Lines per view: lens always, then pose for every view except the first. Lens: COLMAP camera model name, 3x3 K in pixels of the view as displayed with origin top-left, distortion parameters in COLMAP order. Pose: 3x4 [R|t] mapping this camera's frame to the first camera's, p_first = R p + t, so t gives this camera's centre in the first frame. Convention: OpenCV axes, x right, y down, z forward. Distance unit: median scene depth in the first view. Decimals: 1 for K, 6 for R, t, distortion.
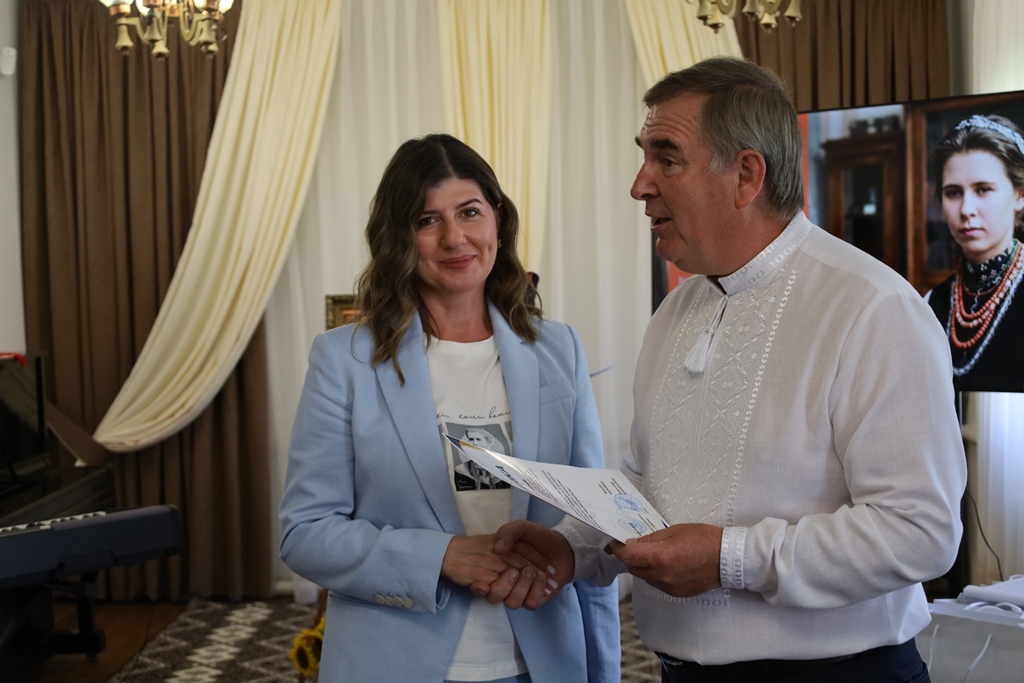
lens RADIAL K [[1604.7, 0, 516.0], [0, 1604.7, 347.9], [0, 0, 1]] dist [-0.010187, 0.000000]
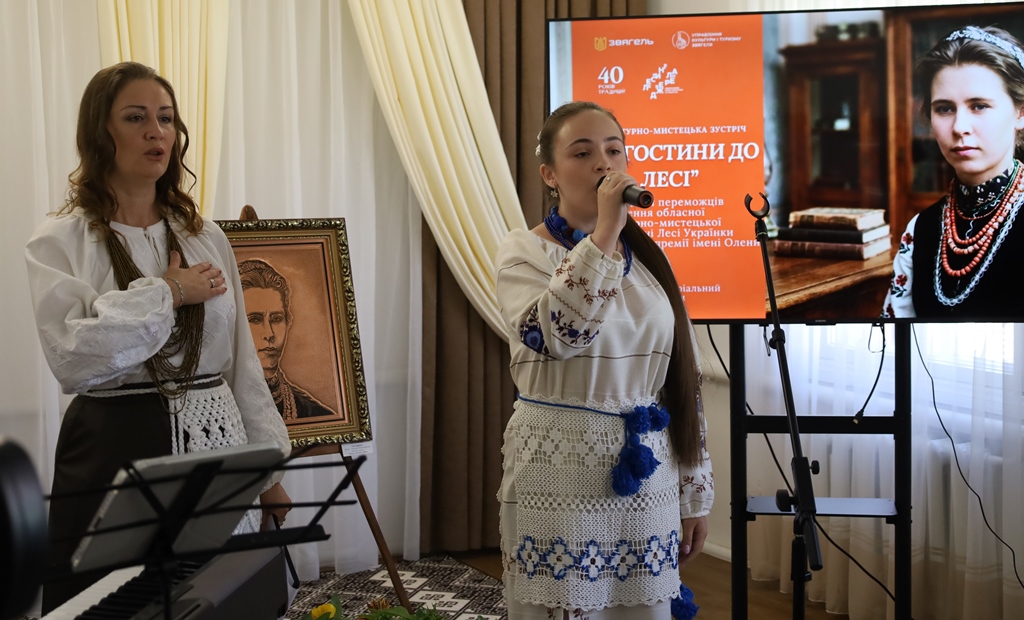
lens RADIAL K [[1642.4, 0, 545.8], [0, 1642.4, 269.6], [0, 0, 1]] dist [0.011513, 0.000000]
pose [[0.859550, -0.019927, 0.510664, -0.399173], [0.019747, 0.999788, 0.005775, -0.013650], [-0.510670, 0.005120, 0.859761, 0.294500]]
